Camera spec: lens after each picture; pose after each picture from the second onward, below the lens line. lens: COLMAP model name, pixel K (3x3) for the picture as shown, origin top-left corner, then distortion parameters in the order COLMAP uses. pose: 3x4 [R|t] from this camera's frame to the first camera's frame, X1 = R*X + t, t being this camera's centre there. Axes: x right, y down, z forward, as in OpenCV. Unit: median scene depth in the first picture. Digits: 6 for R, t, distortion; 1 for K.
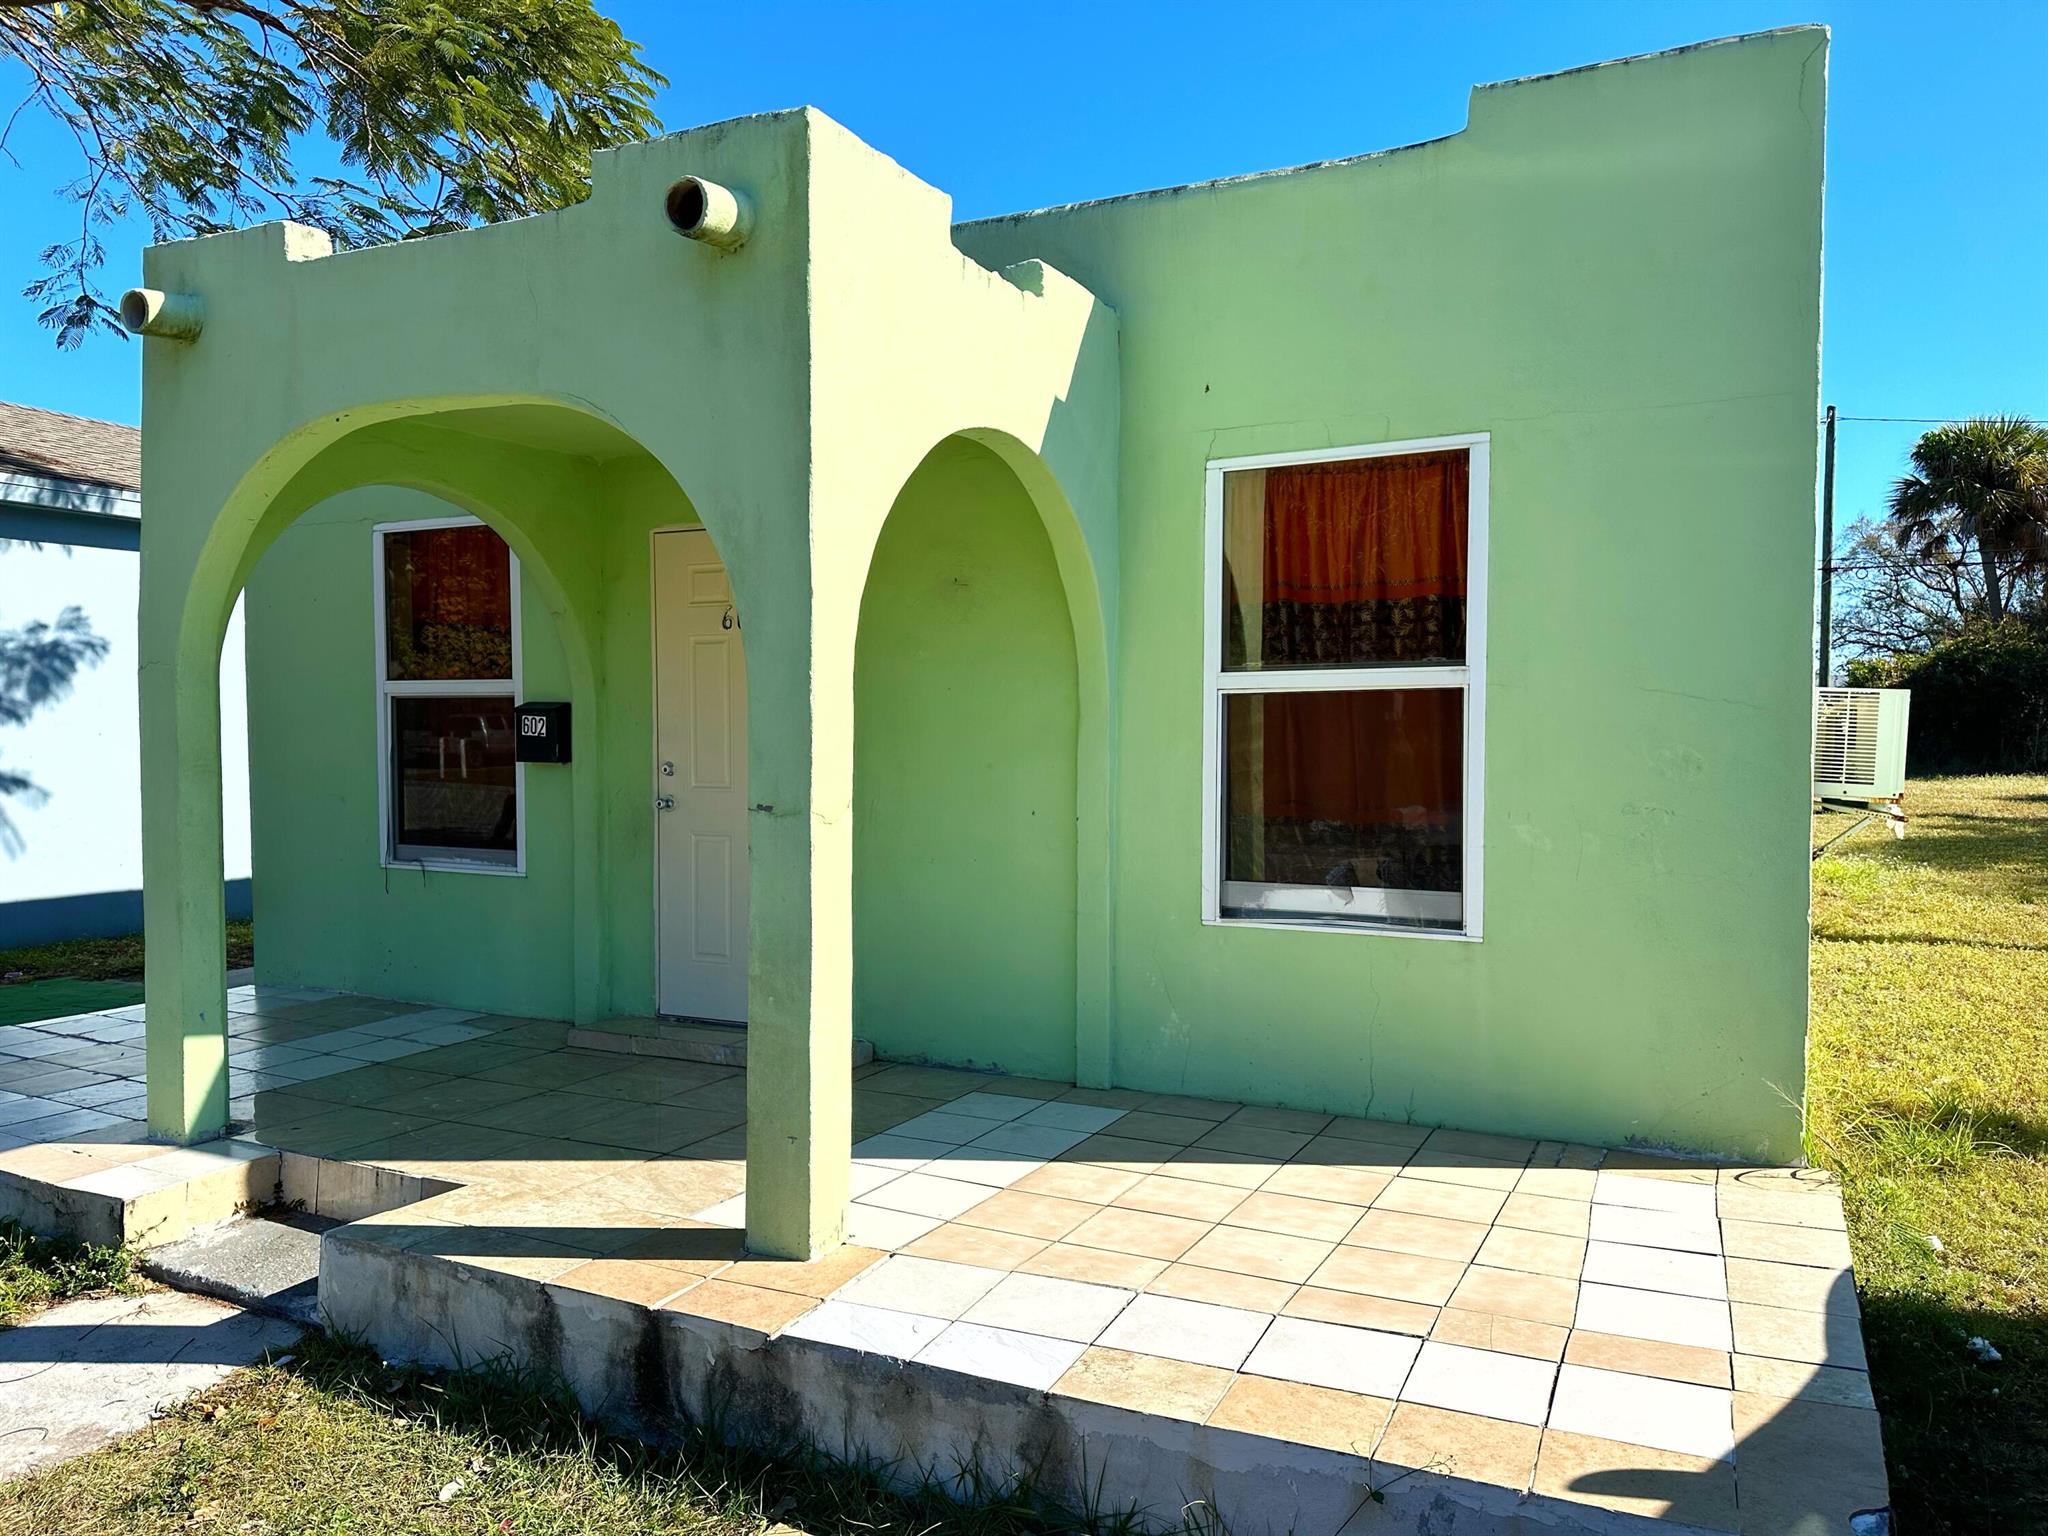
lens RADIAL K [[1446.3, 0, 1022.0], [0, 1446.3, 757.5], [0, 0, 1]] dist [0.024023, -0.030400]
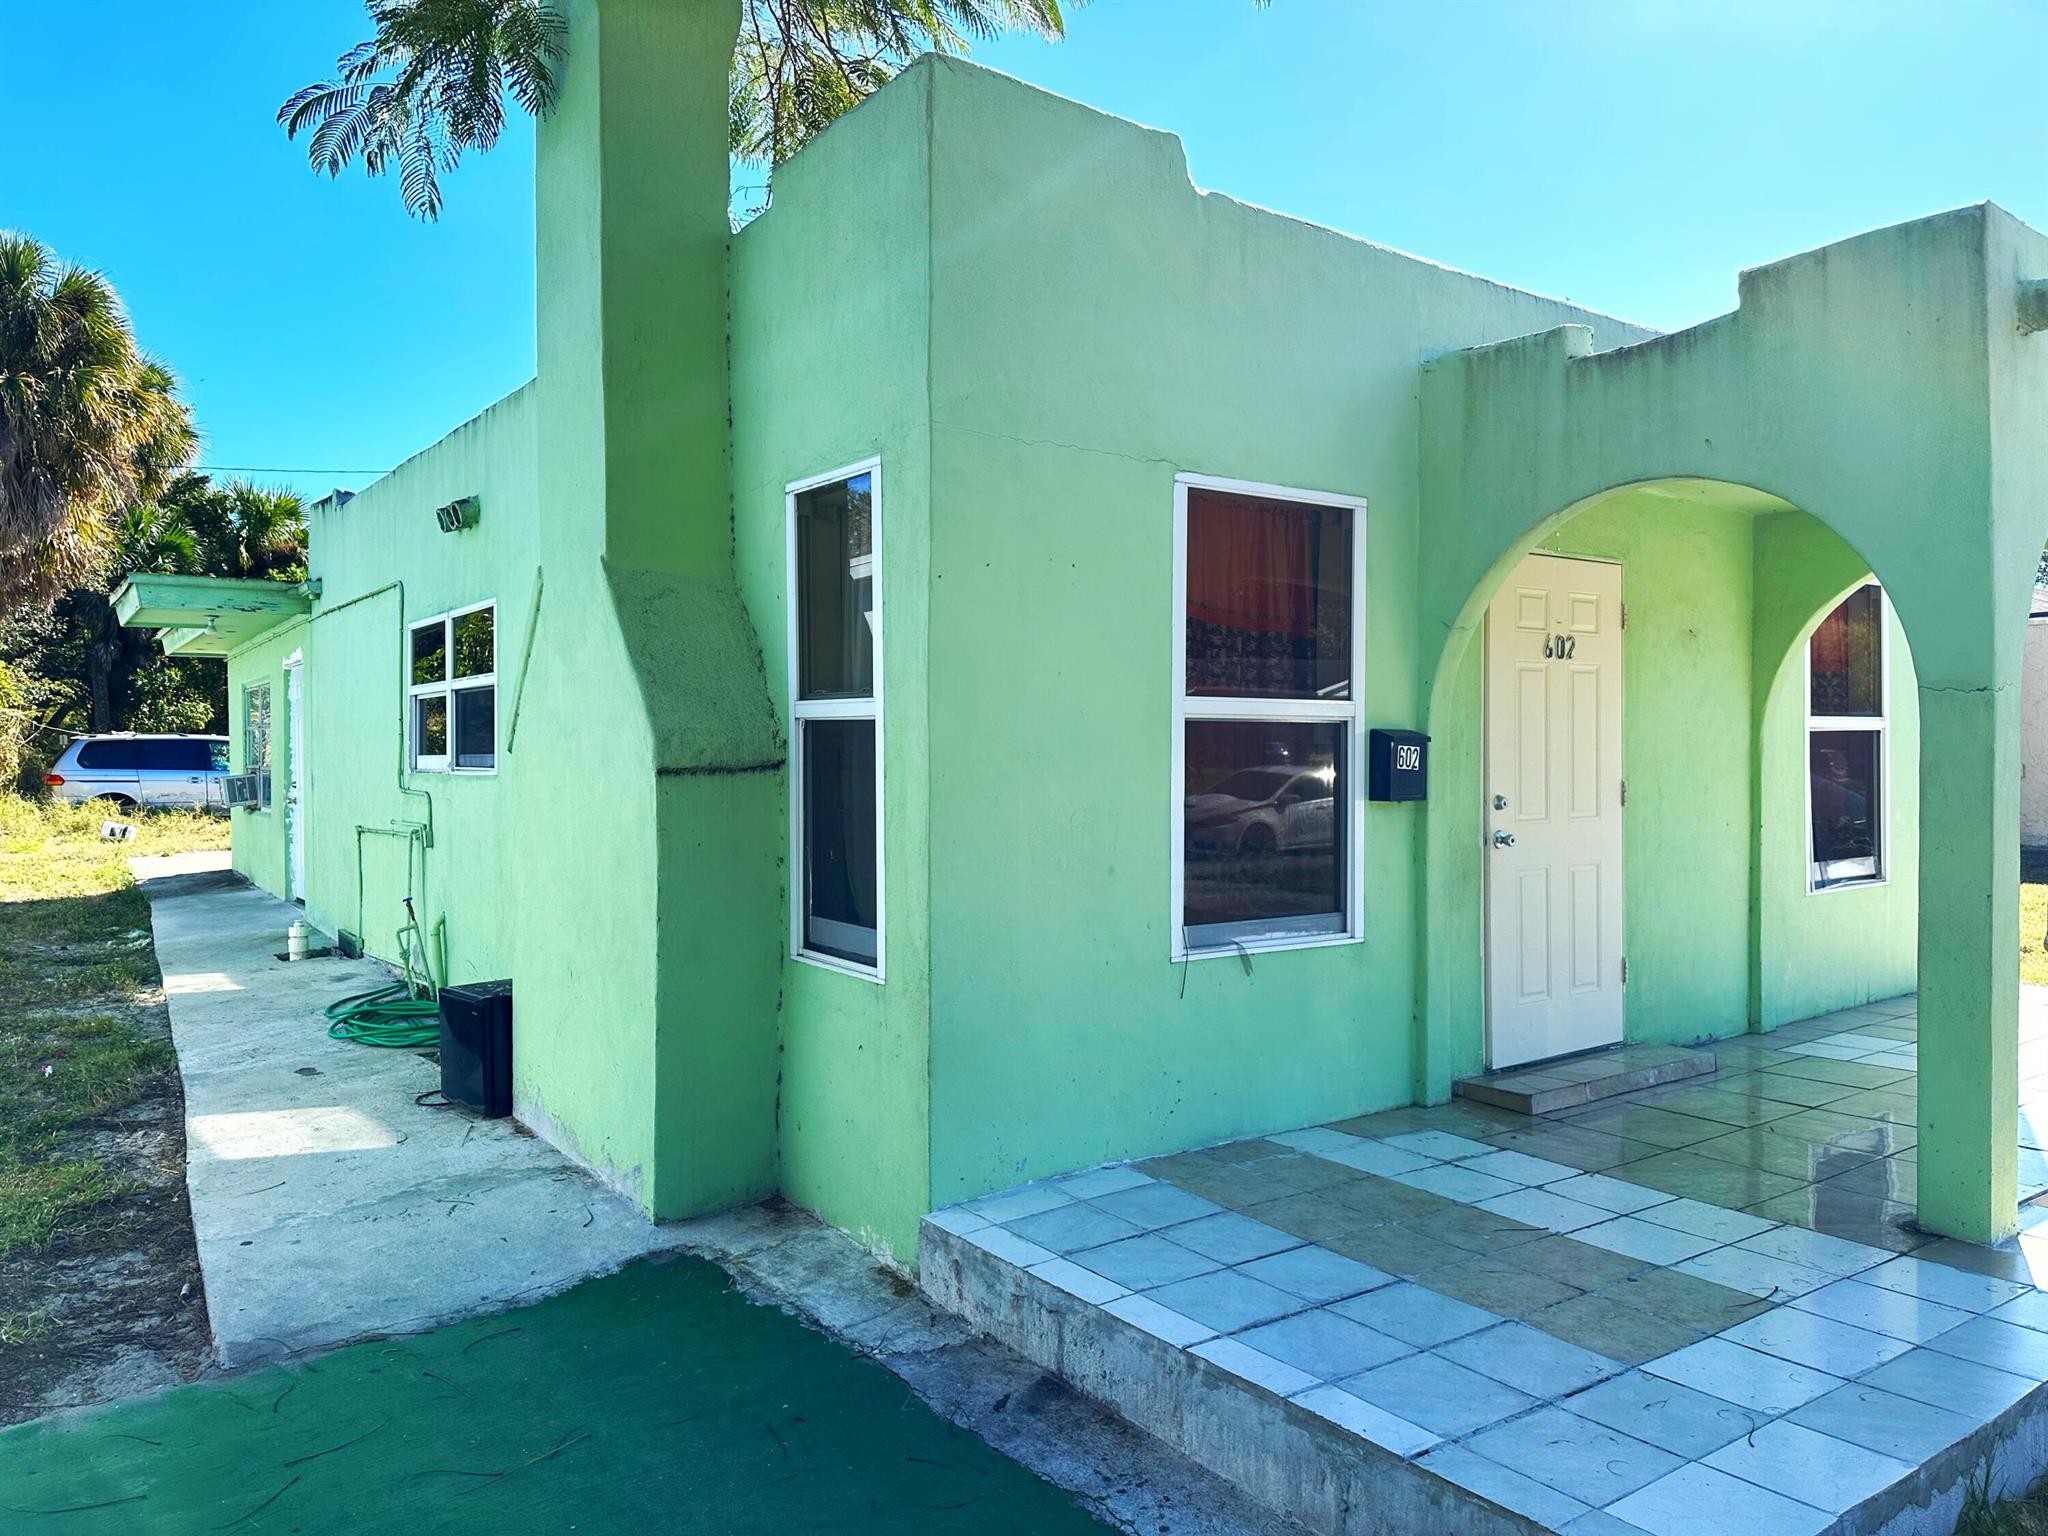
lens RADIAL K [[1446.3, 0, 1010.4], [0, 1446.3, 758.6], [0, 0, 1]] dist [0.024023, -0.030400]
pose [[0.498706, -0.005600, 0.866753, -1.605049], [0.023163, 0.999708, -0.006868, -0.028218], [-0.866461, 0.023502, 0.498691, 1.064087]]
